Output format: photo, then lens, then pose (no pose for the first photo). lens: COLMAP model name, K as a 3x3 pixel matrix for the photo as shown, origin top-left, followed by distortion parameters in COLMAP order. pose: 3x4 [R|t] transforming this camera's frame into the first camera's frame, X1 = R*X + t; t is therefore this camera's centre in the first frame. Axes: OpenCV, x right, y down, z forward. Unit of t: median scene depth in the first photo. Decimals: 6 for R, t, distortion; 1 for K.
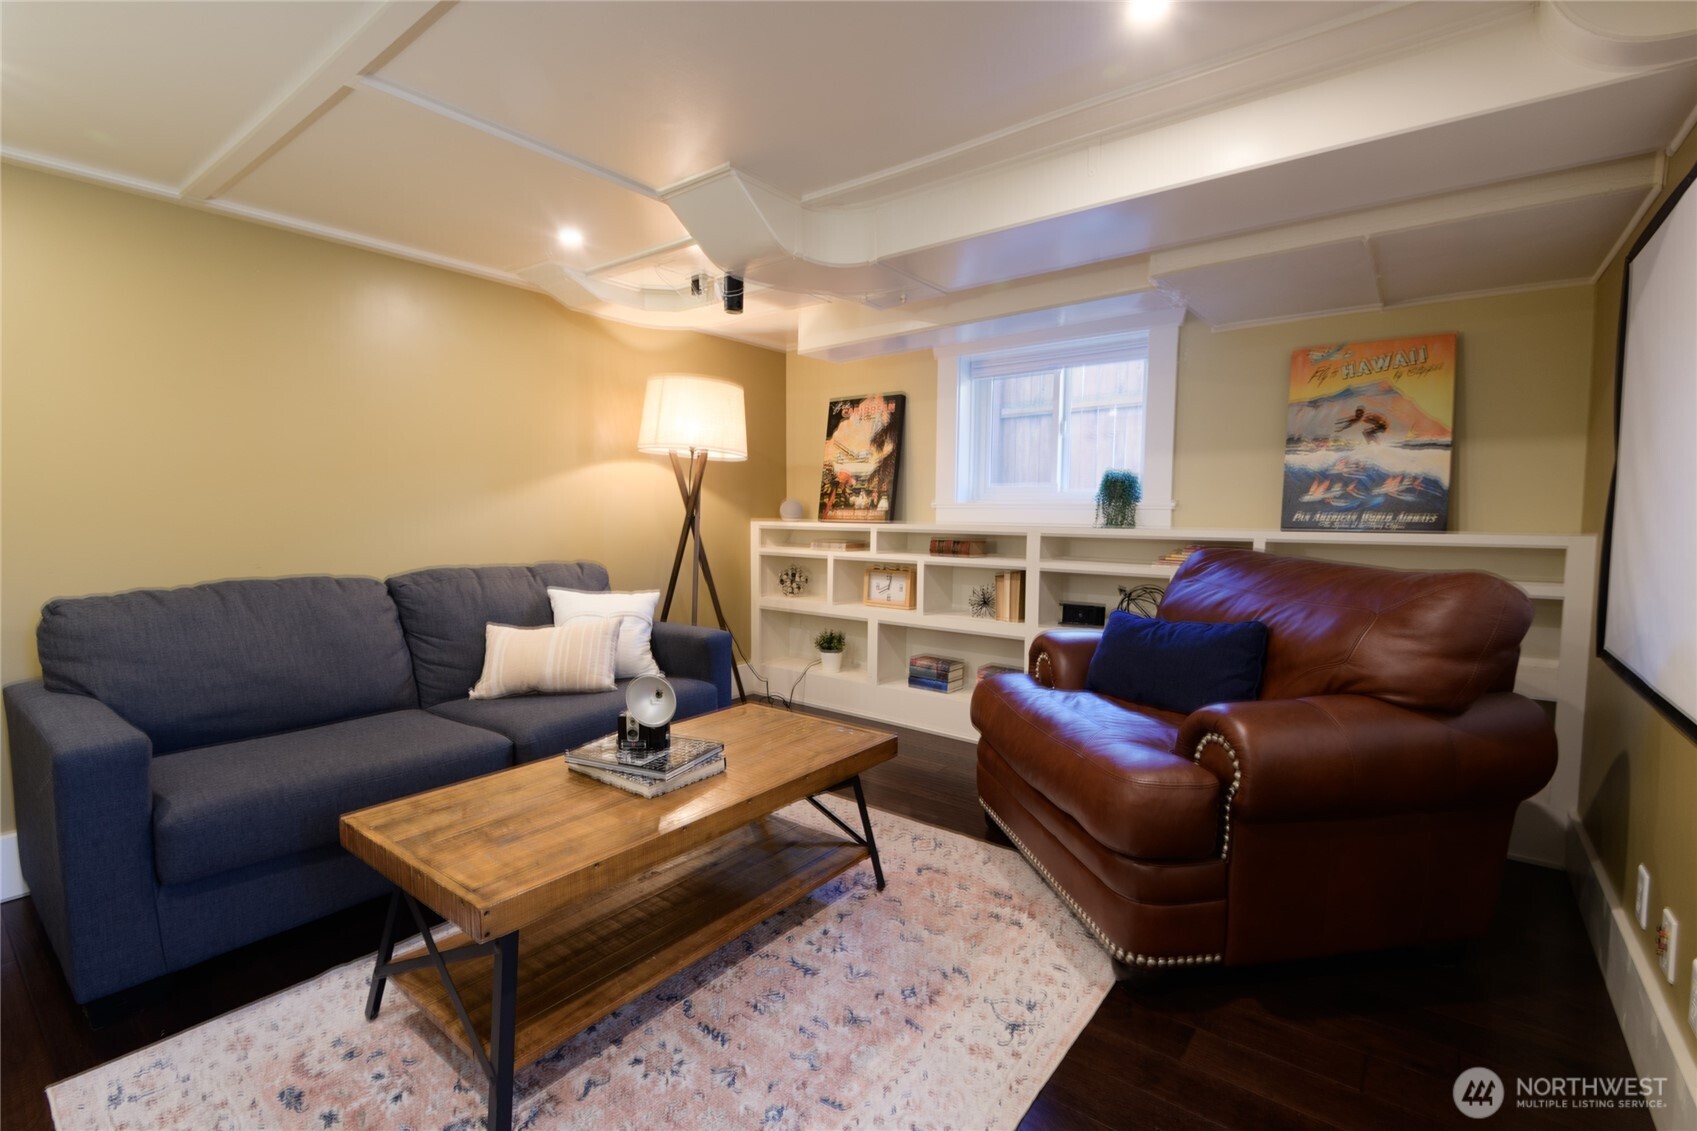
lens RADIAL K [[761.5, 0, 852.0], [0, 761.5, 565.3], [0, 0, 1]] dist [0.009554, -0.000852]
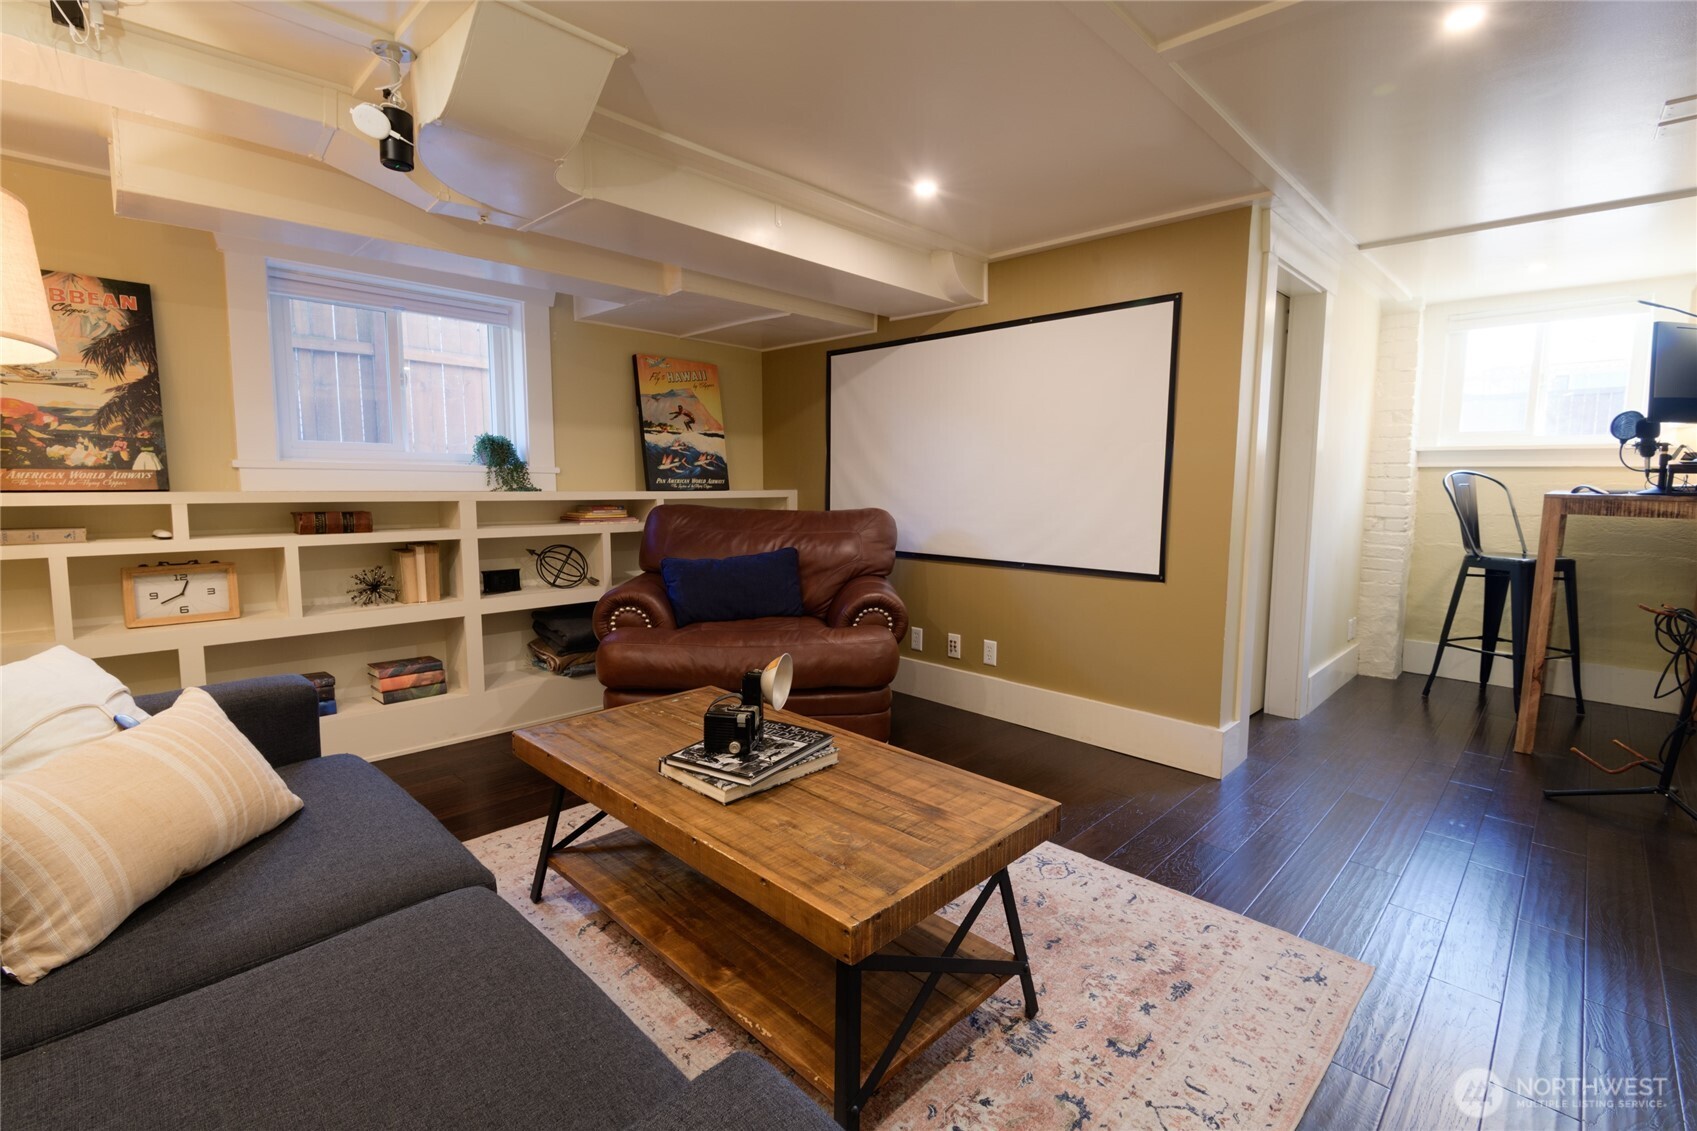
lens RADIAL K [[761.5, 0, 853.7], [0, 761.5, 562.2], [0, 0, 1]] dist [0.009554, -0.000852]
pose [[0.107096, -0.107713, 0.988397, -0.733763], [0.066261, 0.992677, 0.101000, -0.034025], [-0.992038, 0.054676, 0.113449, 0.509475]]
